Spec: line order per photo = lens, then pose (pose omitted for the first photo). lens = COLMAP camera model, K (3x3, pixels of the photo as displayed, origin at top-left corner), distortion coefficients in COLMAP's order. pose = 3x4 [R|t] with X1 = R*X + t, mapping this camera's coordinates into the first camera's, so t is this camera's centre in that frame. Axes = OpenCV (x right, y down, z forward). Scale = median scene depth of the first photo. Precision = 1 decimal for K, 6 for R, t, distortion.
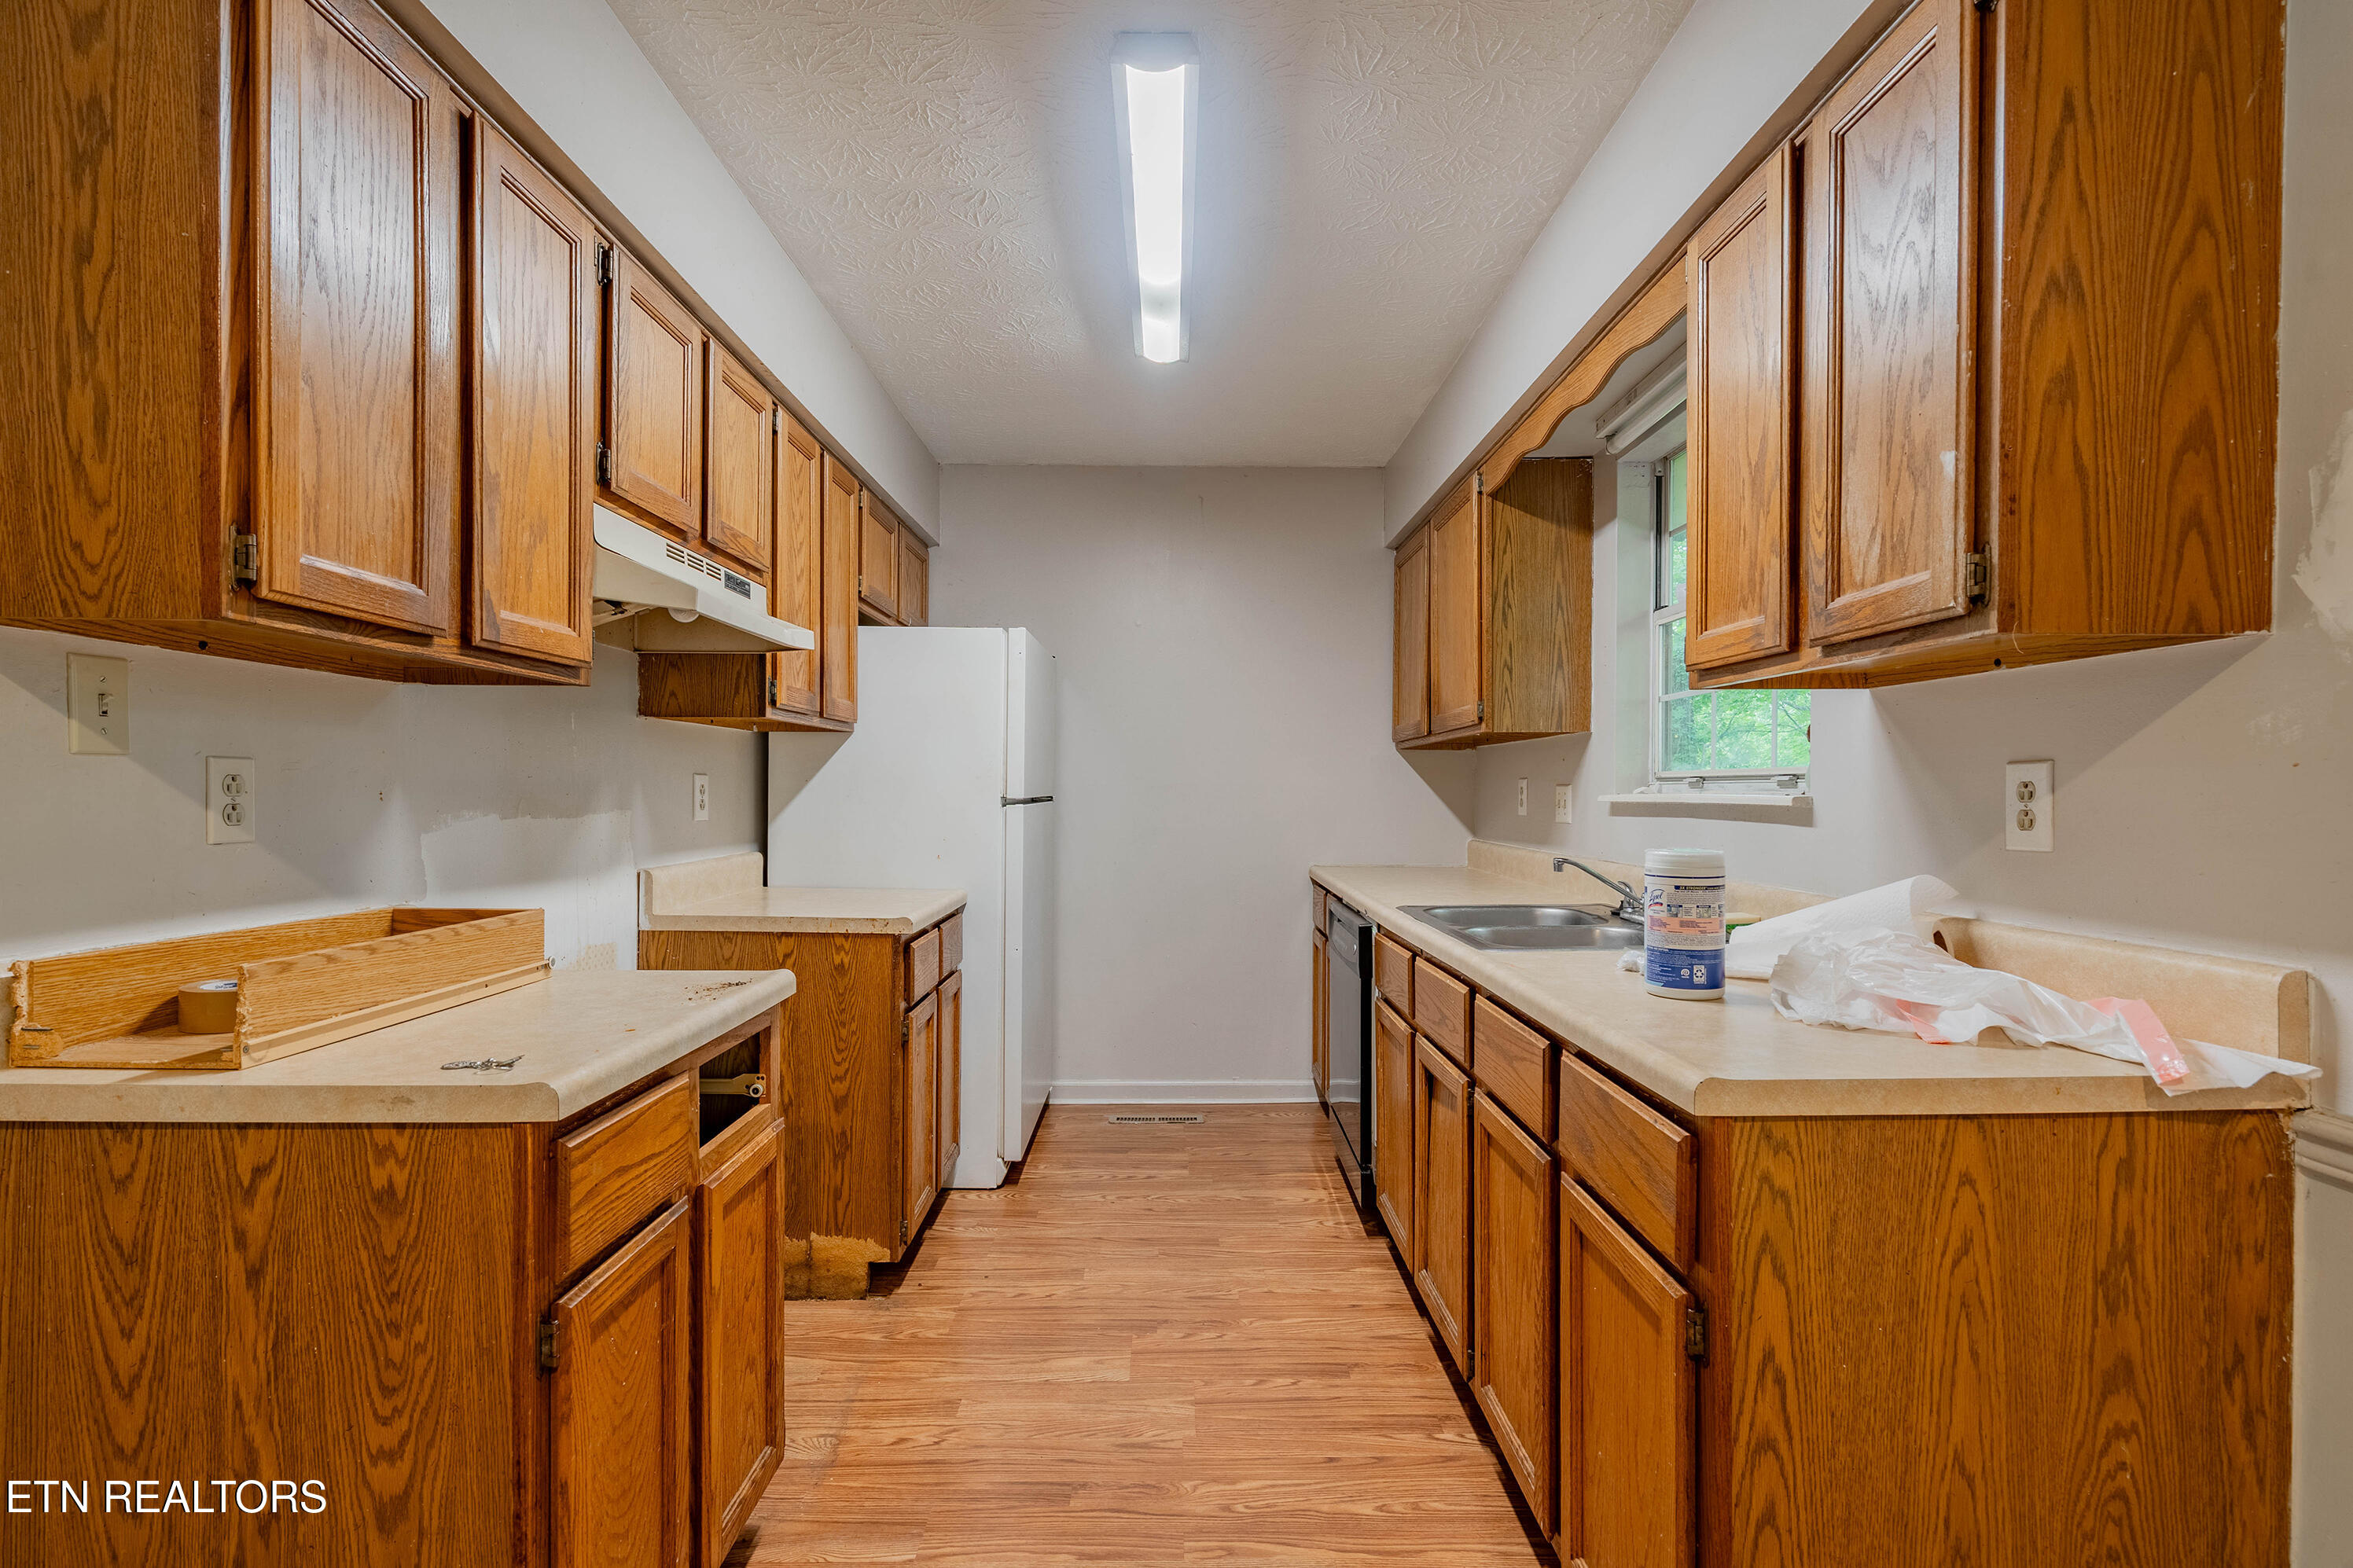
lens RADIAL K [[1102.4, 0, 1186.9], [0, 1102.4, 788.3], [0, 0, 1]] dist [-0.003580, 0.000027]
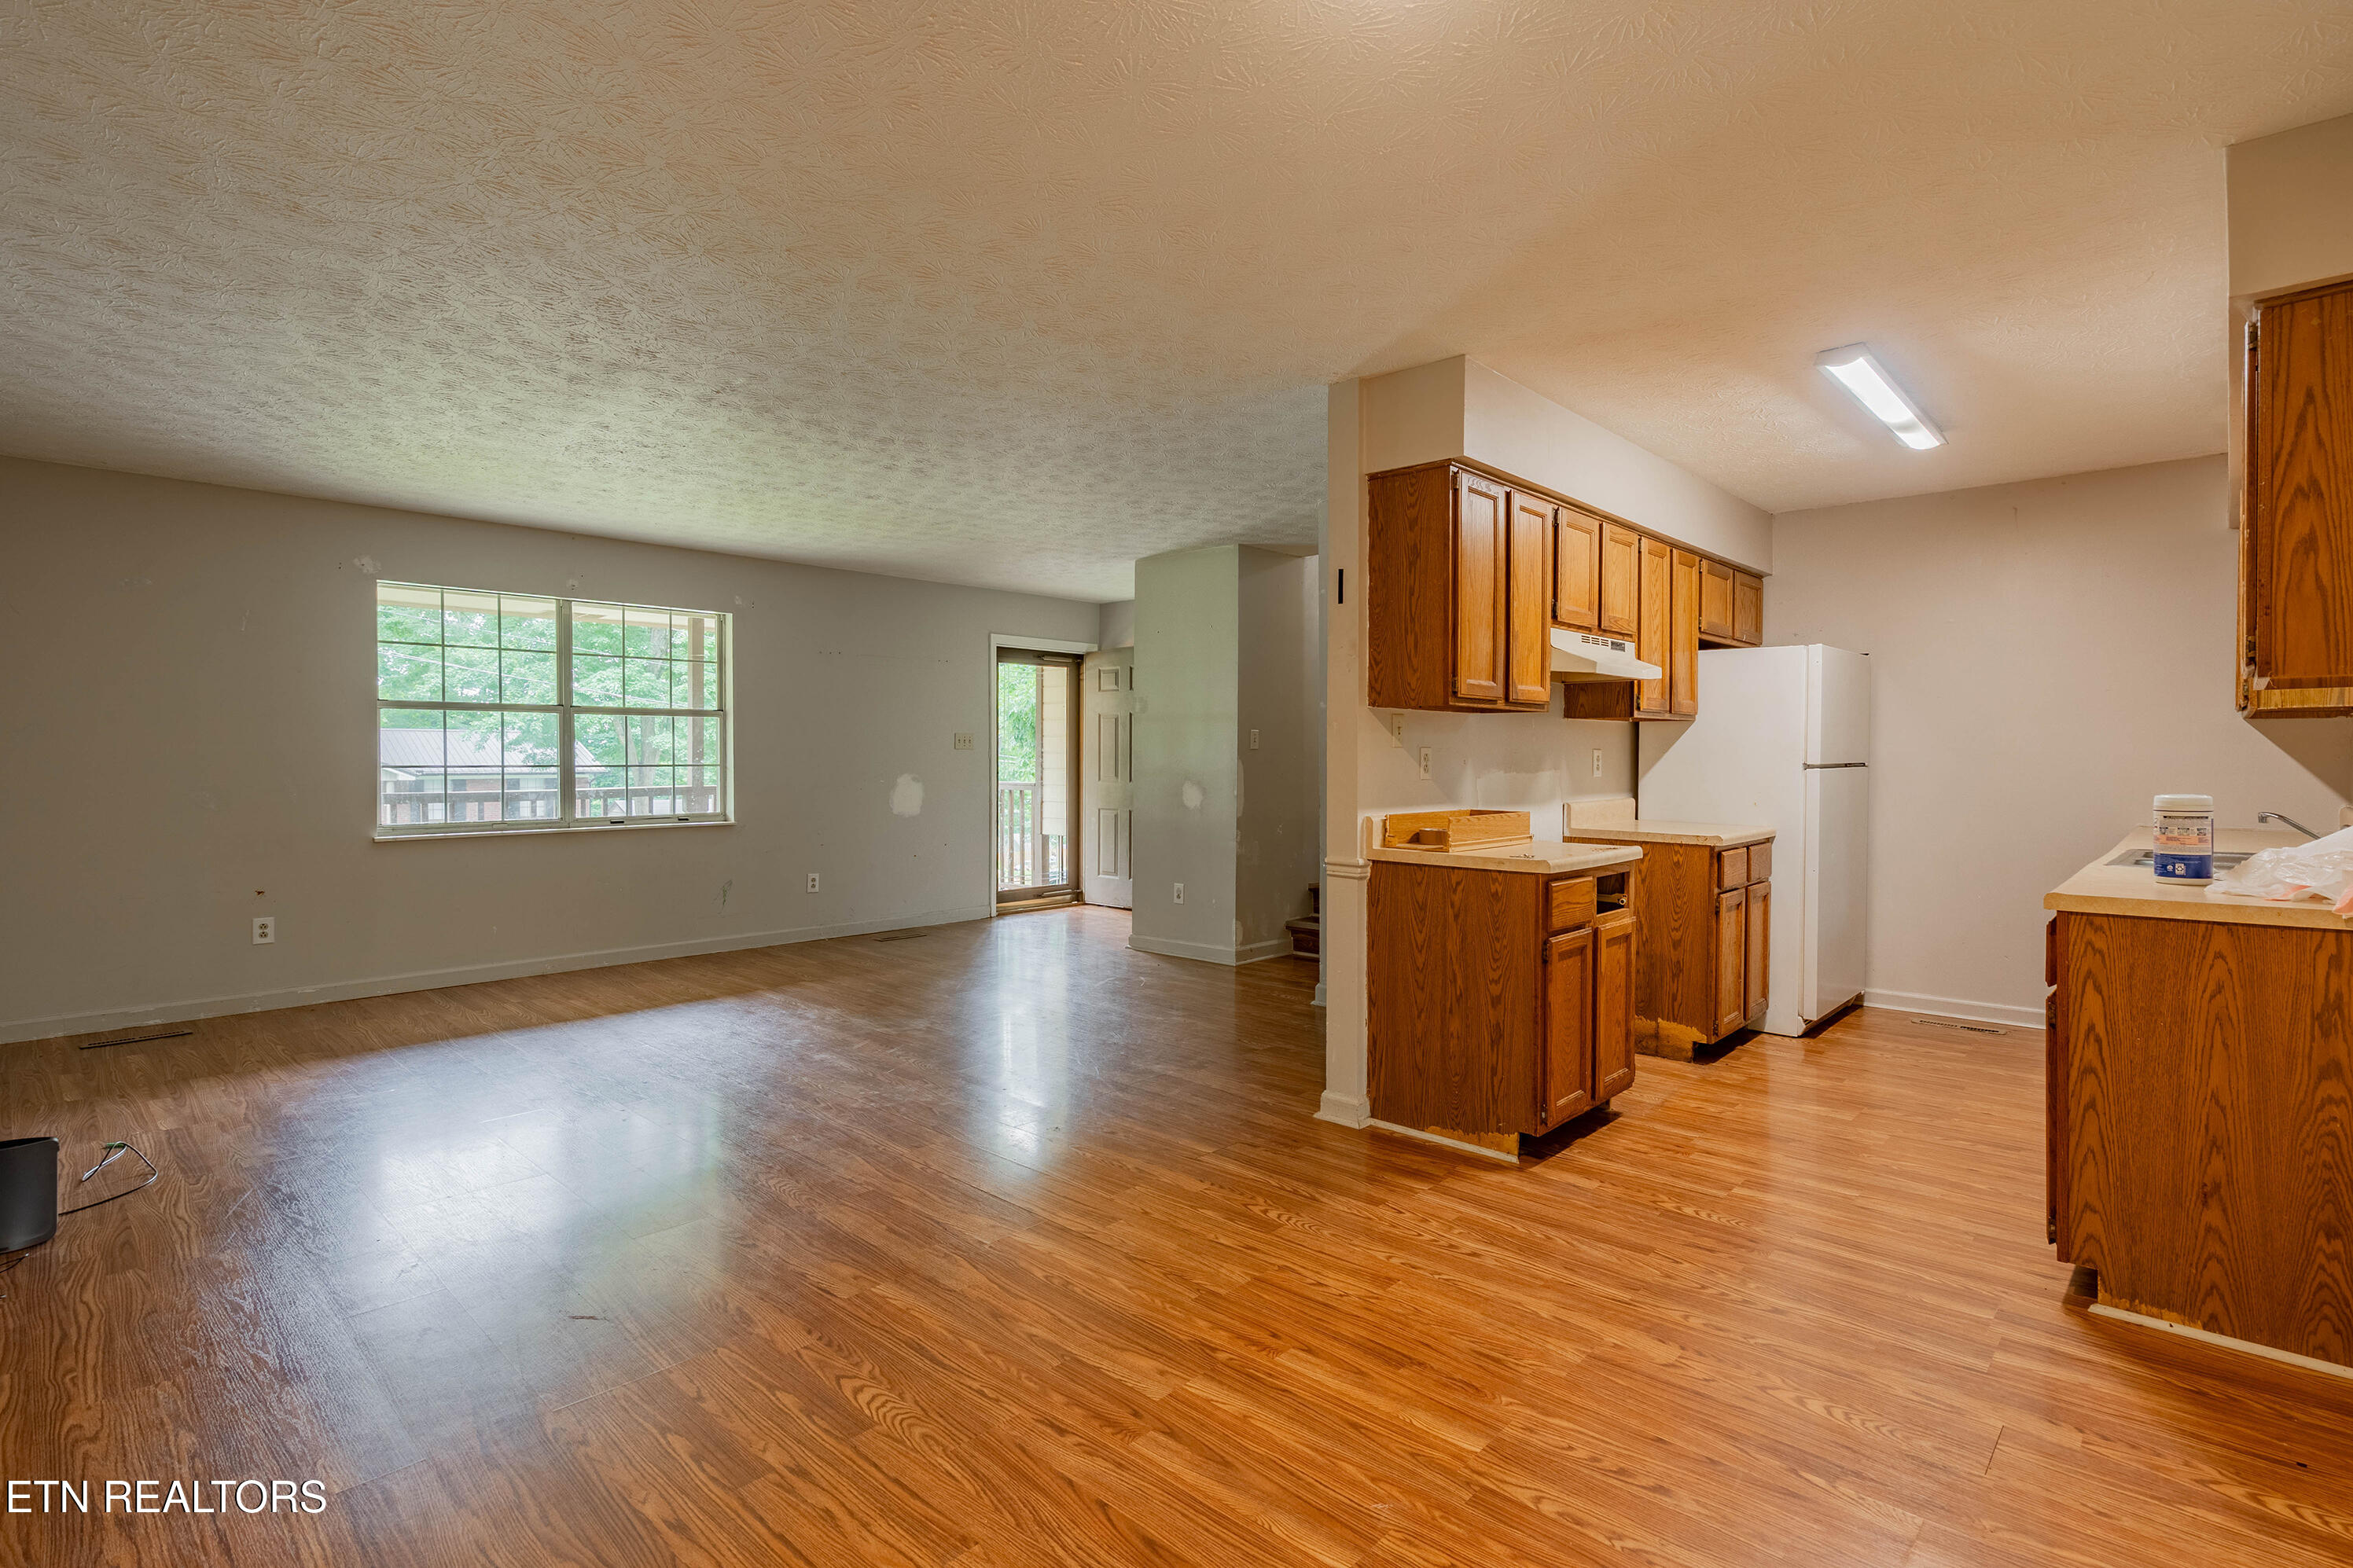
lens RADIAL K [[1102.4, 0, 1186.9], [0, 1102.4, 788.3], [0, 0, 1]] dist [-0.003580, 0.000027]
pose [[0.718280, 0.016960, -0.695548, 0.624497], [0.003768, 0.999593, 0.028266, -0.007517], [0.695744, -0.022924, 0.717924, -1.437764]]
